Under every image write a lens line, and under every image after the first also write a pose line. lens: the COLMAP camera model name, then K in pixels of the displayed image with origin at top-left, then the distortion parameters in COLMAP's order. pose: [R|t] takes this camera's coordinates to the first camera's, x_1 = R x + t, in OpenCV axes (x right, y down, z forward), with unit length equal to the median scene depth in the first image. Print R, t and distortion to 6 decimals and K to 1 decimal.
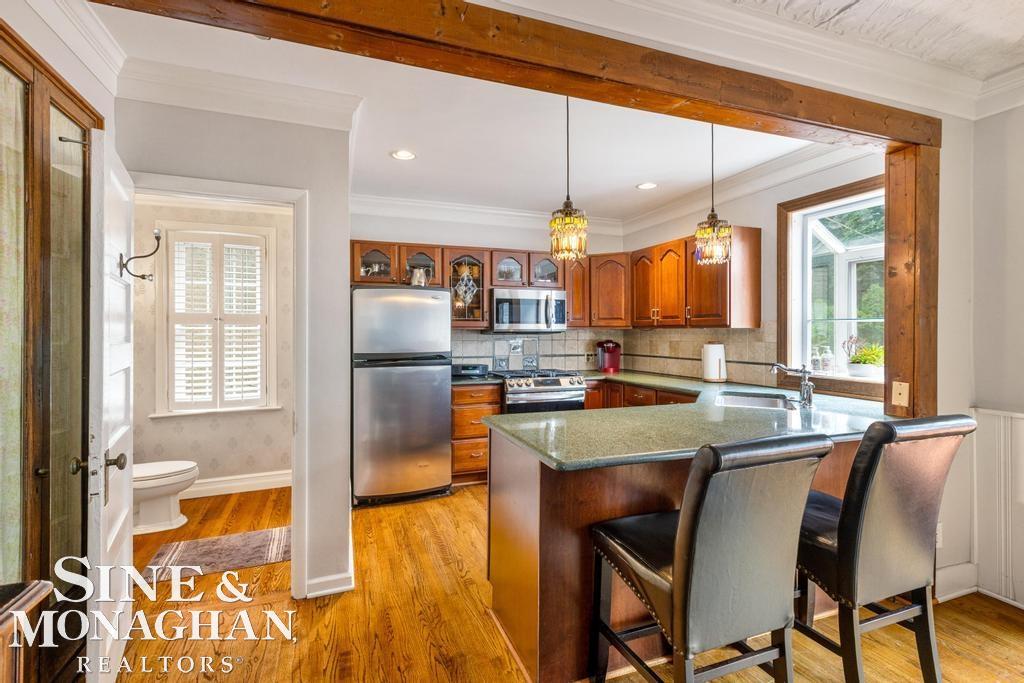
lens RADIAL K [[464.8, 0, 507.5], [0, 464.8, 339.6], [0, 0, 1]] dist [0.005376, -0.000713]
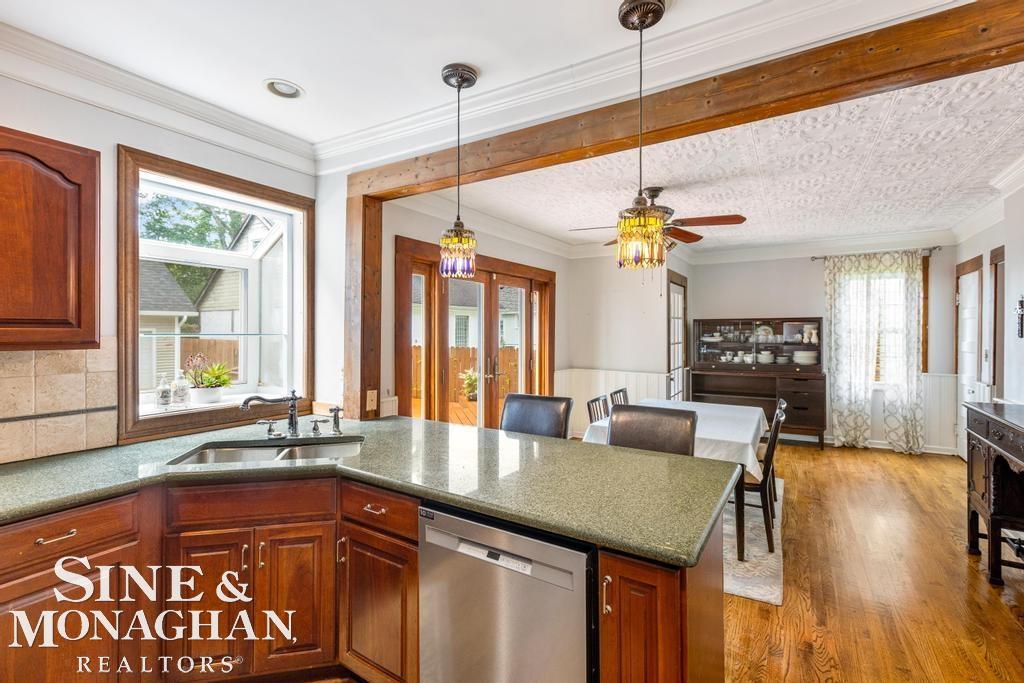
lens RADIAL K [[464.8, 0, 510.5], [0, 464.8, 328.9], [0, 0, 1]] dist [0.005376, -0.000713]
pose [[-0.609228, 0.007556, 0.792959, -0.183748], [0.012388, 0.999923, -0.000011, -0.035518], [-0.792898, 0.009816, -0.609275, 0.814496]]
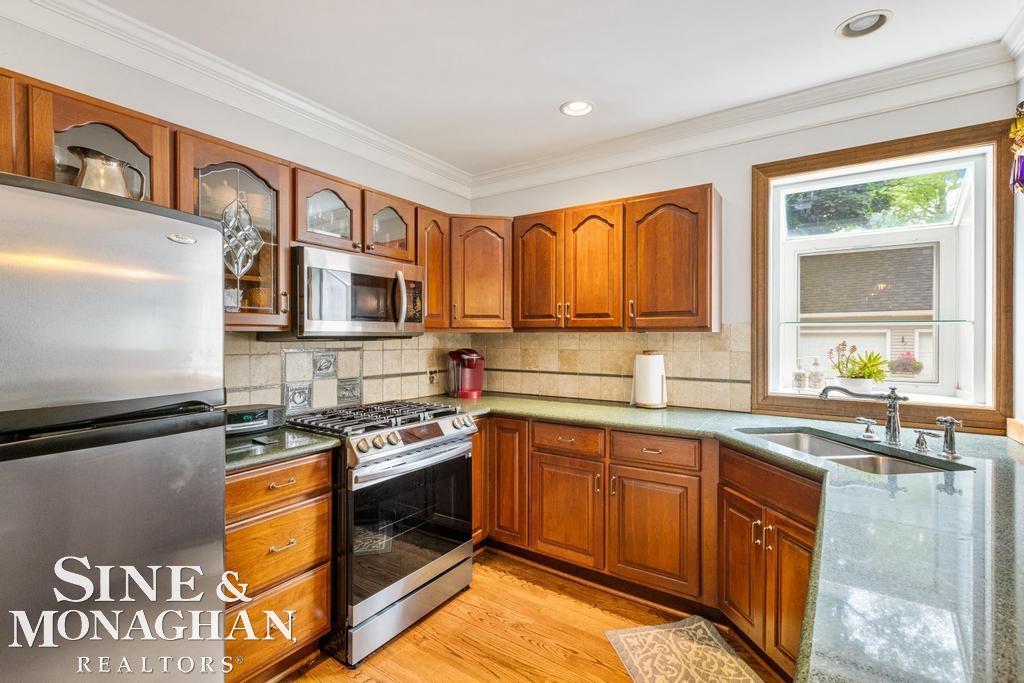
lens RADIAL K [[464.8, 0, 505.9], [0, 464.8, 337.3], [0, 0, 1]] dist [0.005376, -0.000713]
pose [[0.820672, 0.000926, 0.571398, -0.140714], [0.006105, 0.999927, -0.010390, -0.010079], [-0.571366, 0.012015, 0.820607, 0.519942]]
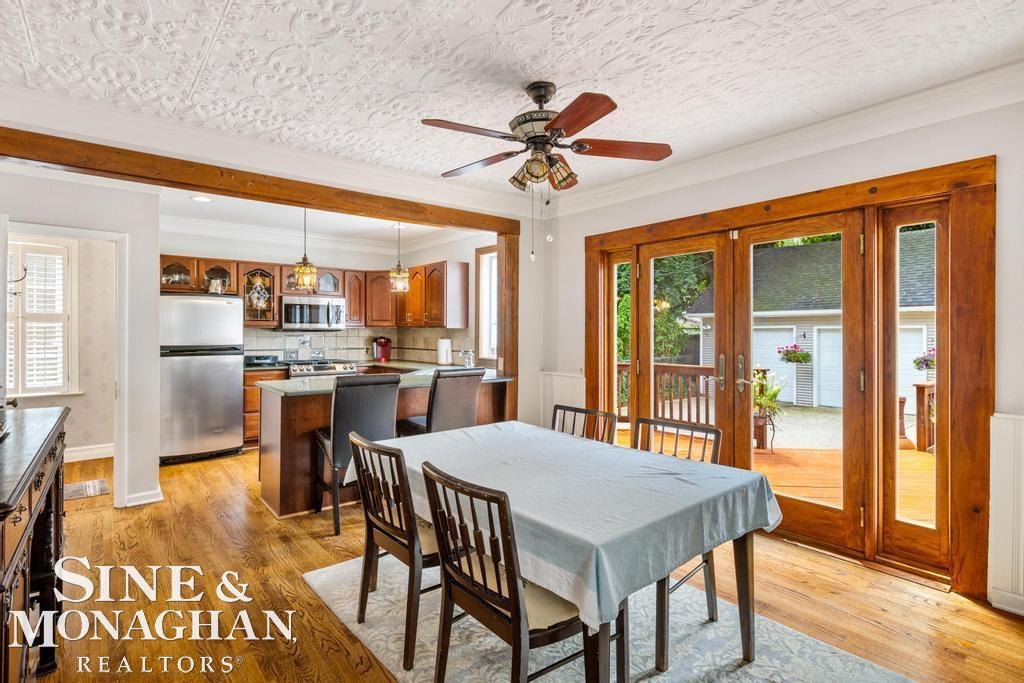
lens RADIAL K [[512.2, 0, 512.8], [0, 512.2, 336.6], [0, 0, 1]] dist [-0.001003, -0.000180]
pose [[0.948791, 0.001962, 0.315898, 0.134307], [-0.000371, 0.999987, -0.005095, 0.009662], [-0.315904, 0.004717, 0.948779, -0.567545]]
